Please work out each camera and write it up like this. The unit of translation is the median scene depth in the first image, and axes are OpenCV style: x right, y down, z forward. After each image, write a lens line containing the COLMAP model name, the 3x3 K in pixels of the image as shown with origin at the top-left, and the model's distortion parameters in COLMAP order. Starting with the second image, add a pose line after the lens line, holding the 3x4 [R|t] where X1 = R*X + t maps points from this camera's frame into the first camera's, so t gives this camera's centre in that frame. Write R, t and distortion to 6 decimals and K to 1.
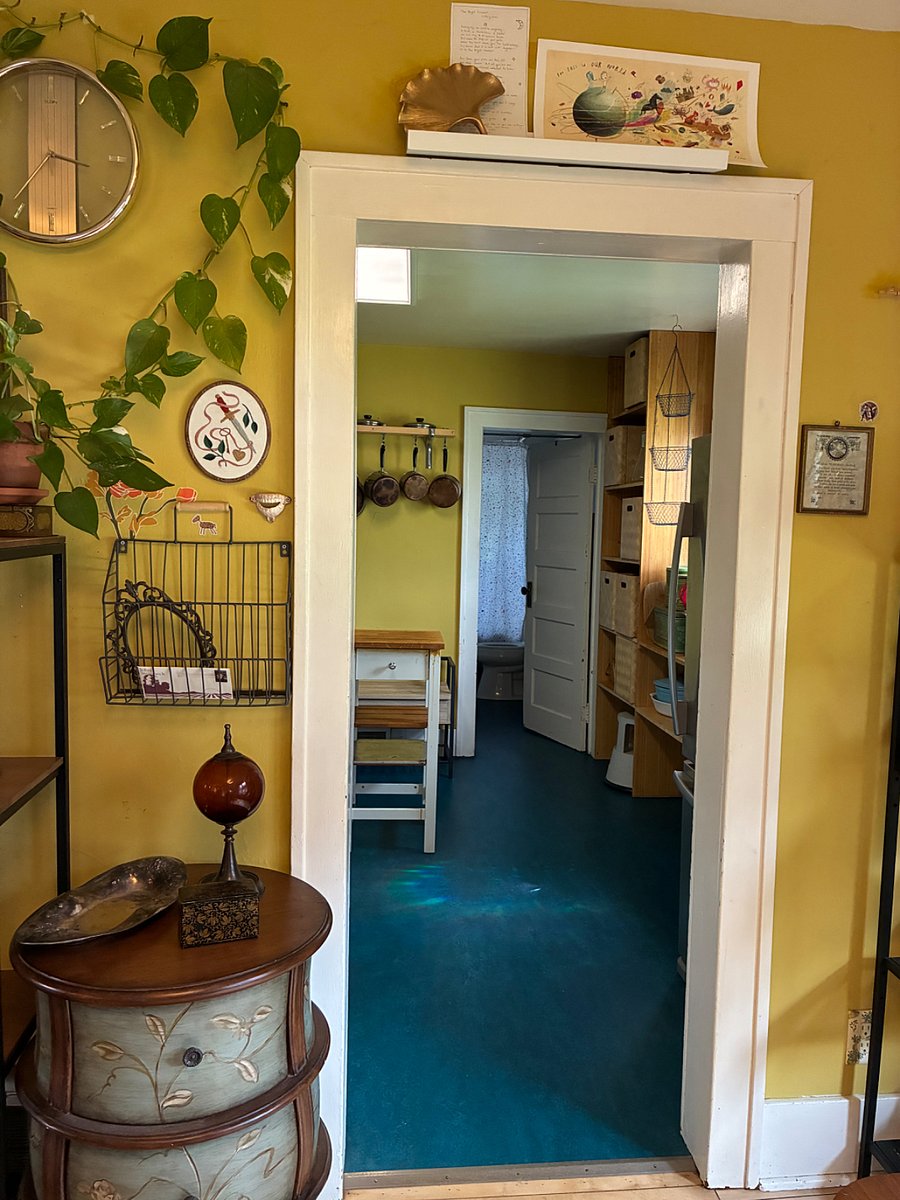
lens RADIAL K [[917.2, 0, 452.1], [0, 917.2, 599.2], [0, 0, 1]] dist [0.009315, -0.023362]
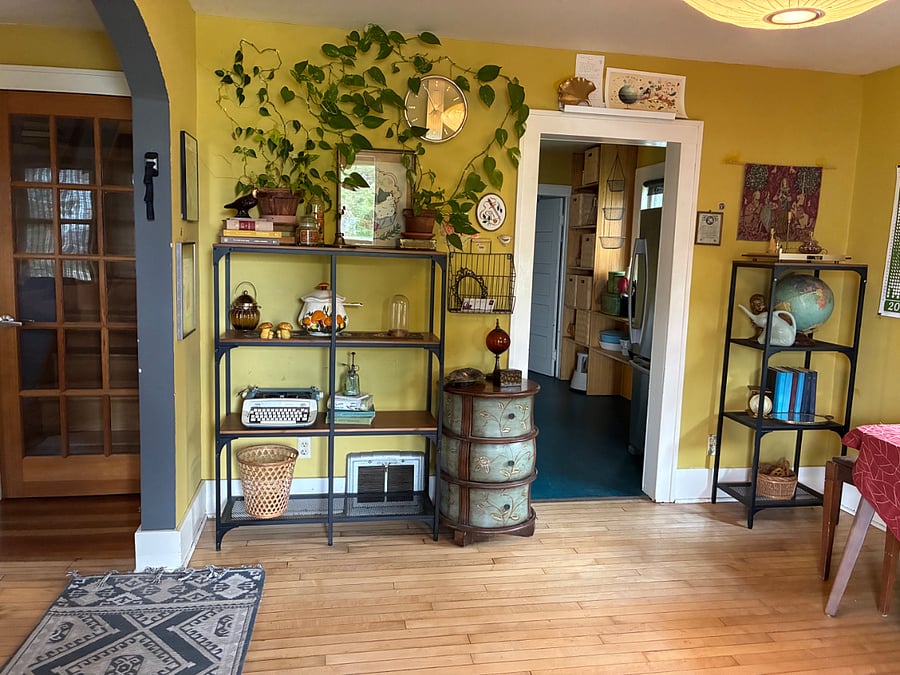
lens RADIAL K [[687.9, 0, 450.2], [0, 687.9, 338.1], [0, 0, 1]] dist [0.009315, -0.023362]
pose [[0.997202, -0.000742, 0.074751, -0.513371], [-0.002975, 0.998765, 0.049598, 0.085942], [-0.074695, -0.049682, 0.995968, -1.014486]]
